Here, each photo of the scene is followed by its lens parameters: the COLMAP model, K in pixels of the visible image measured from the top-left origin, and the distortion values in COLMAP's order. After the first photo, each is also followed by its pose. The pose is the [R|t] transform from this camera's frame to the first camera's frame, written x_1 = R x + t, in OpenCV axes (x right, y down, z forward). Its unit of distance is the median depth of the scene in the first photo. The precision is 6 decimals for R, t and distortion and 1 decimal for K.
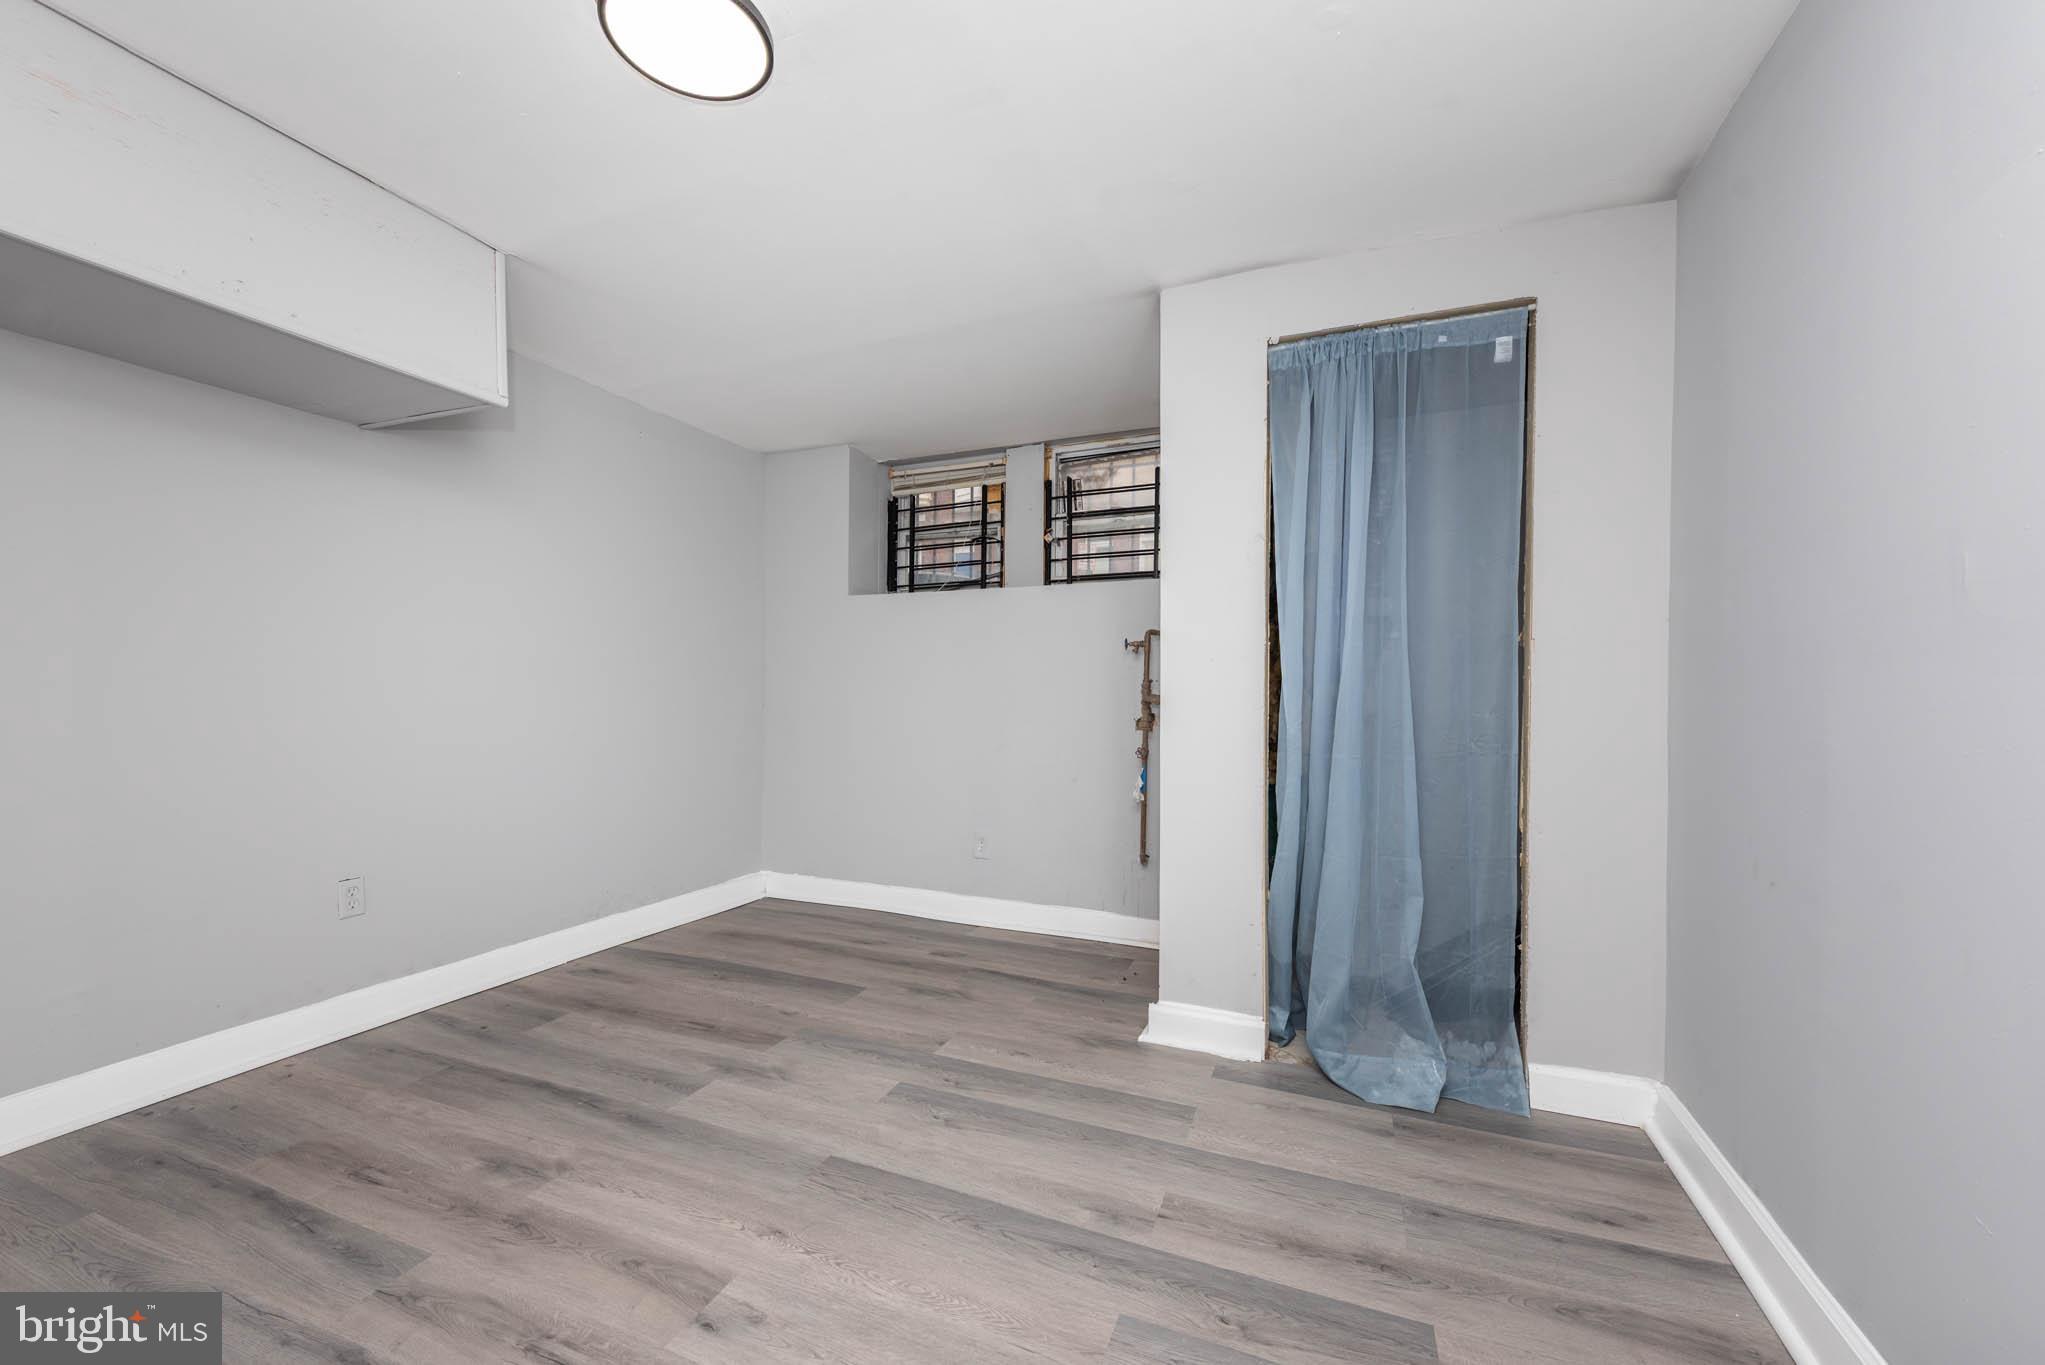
lens RADIAL K [[825.7, 0, 999.6], [0, 825.7, 684.5], [0, 0, 1]] dist [0.000790, -0.000402]
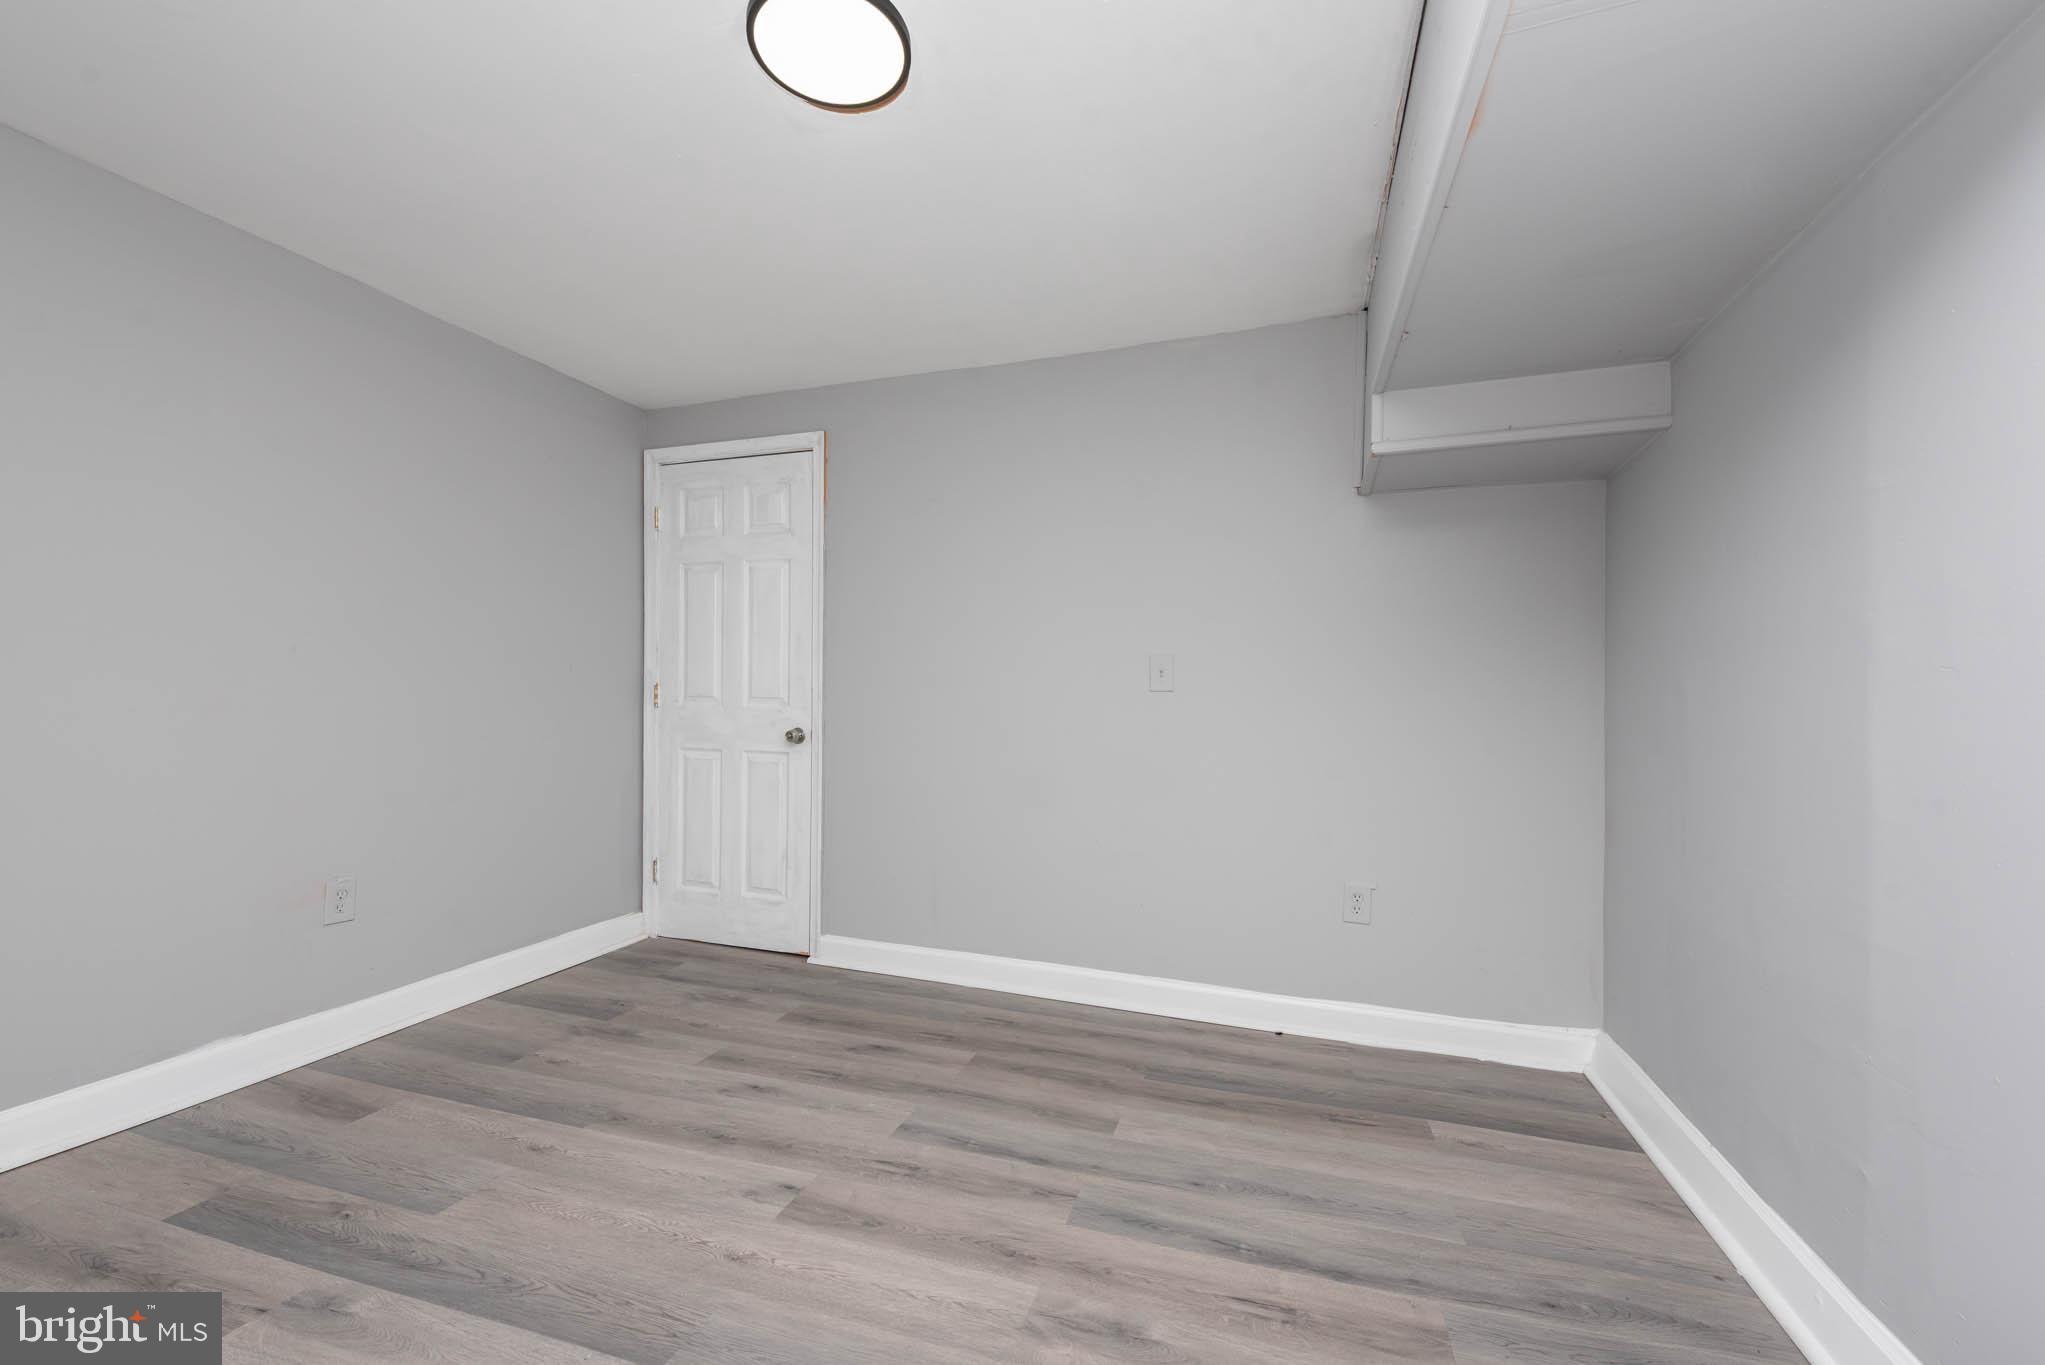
lens RADIAL K [[825.7, 0, 999.6], [0, 825.7, 684.5], [0, 0, 1]] dist [0.000790, -0.000402]
pose [[-0.997804, -0.016504, -0.064151, -0.531102], [-0.014752, 0.999508, -0.027693, 0.031640], [0.064577, -0.026686, -0.997556, 2.105115]]
